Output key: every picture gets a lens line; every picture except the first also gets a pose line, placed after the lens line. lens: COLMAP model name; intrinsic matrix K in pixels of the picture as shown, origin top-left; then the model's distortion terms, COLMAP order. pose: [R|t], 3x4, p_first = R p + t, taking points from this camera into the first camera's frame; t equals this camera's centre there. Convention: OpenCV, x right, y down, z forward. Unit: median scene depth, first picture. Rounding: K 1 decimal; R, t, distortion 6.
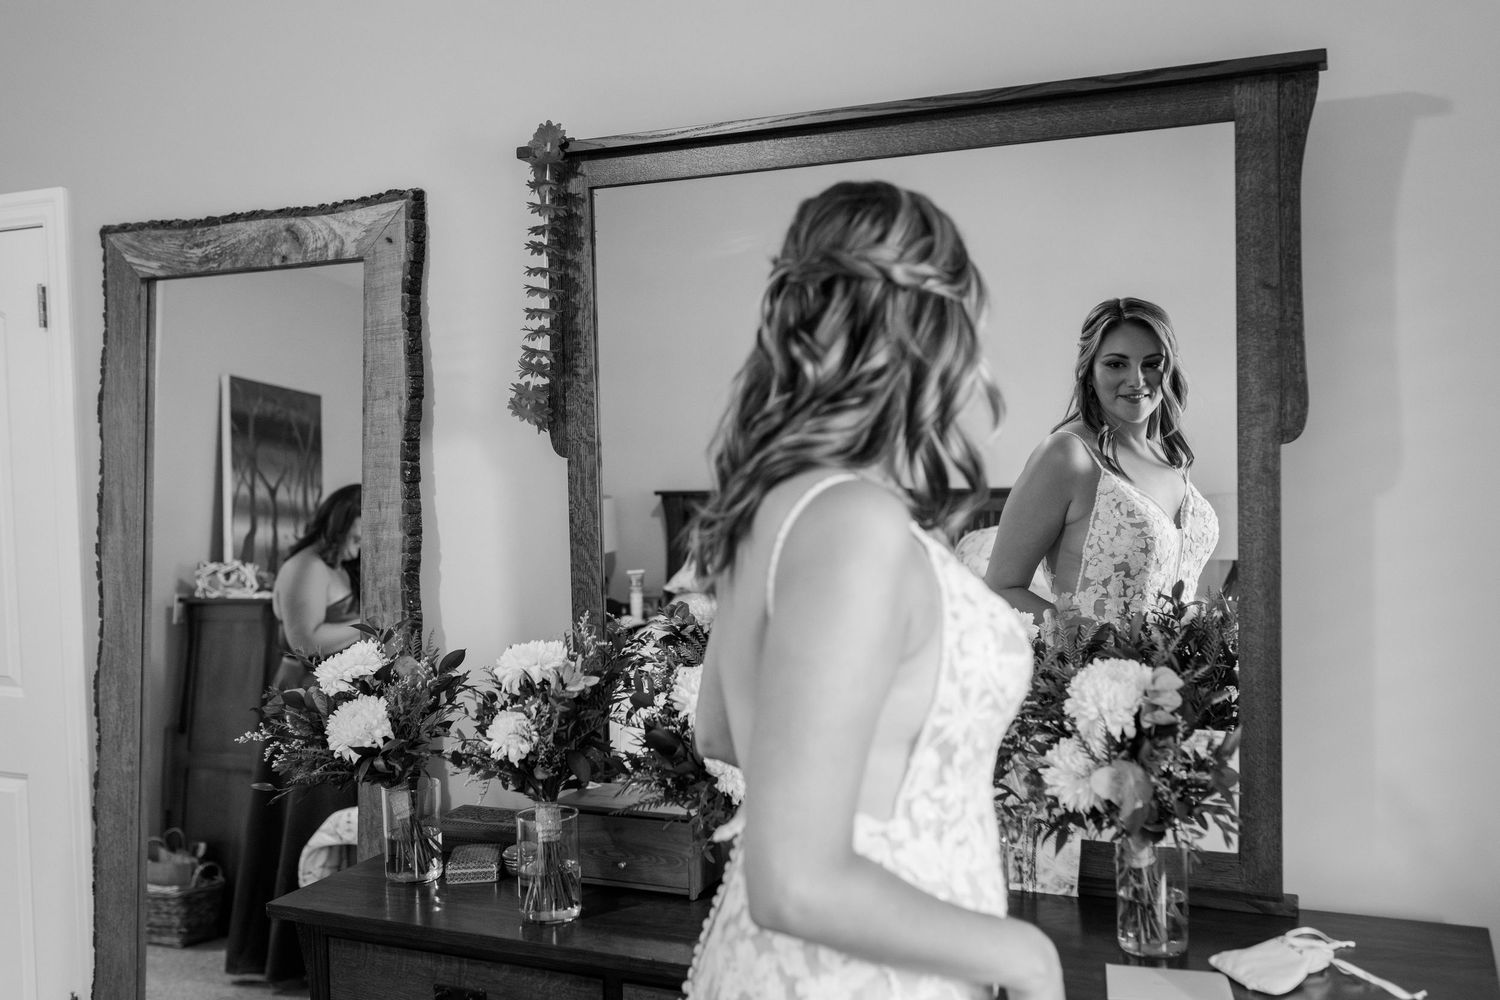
lens RADIAL K [[1420.1, 0, 748.5], [0, 1420.1, 493.9], [0, 0, 1]] dist [-0.000723, 0.000000]
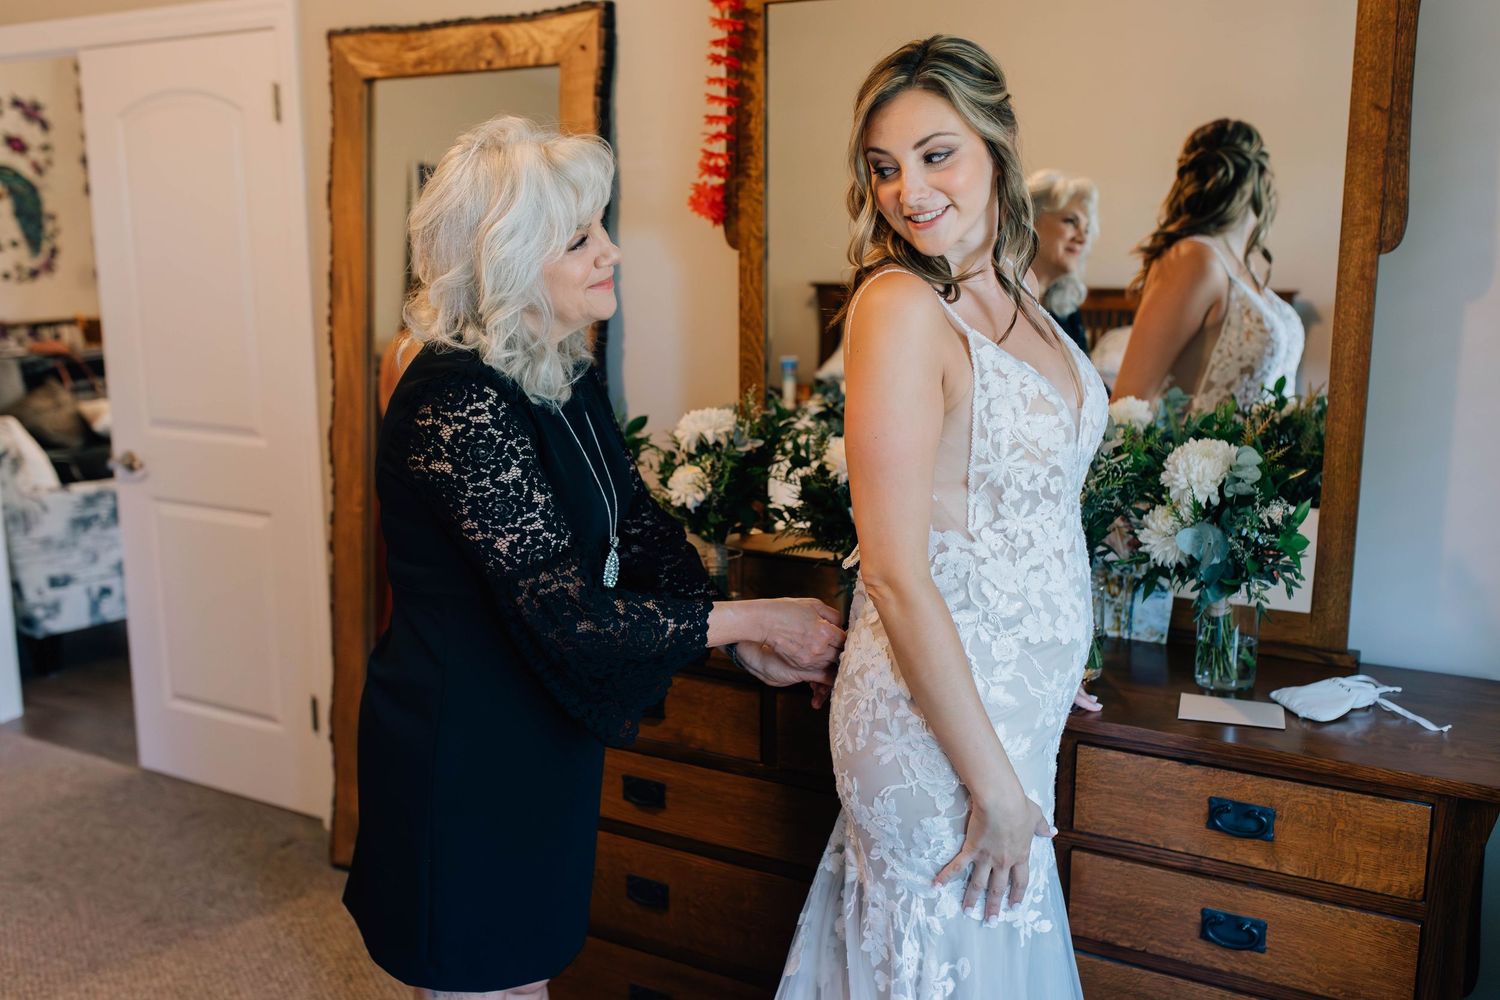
lens RADIAL K [[1420.1, 0, 761.4], [0, 1420.1, 501.2], [0, 0, 1]] dist [-0.000723, 0.000000]
pose [[0.994925, 0.040738, -0.092001, 0.003471], [-0.026540, 0.988241, 0.150582, 0.001454], [0.097054, -0.147376, 0.984307, -0.160021]]
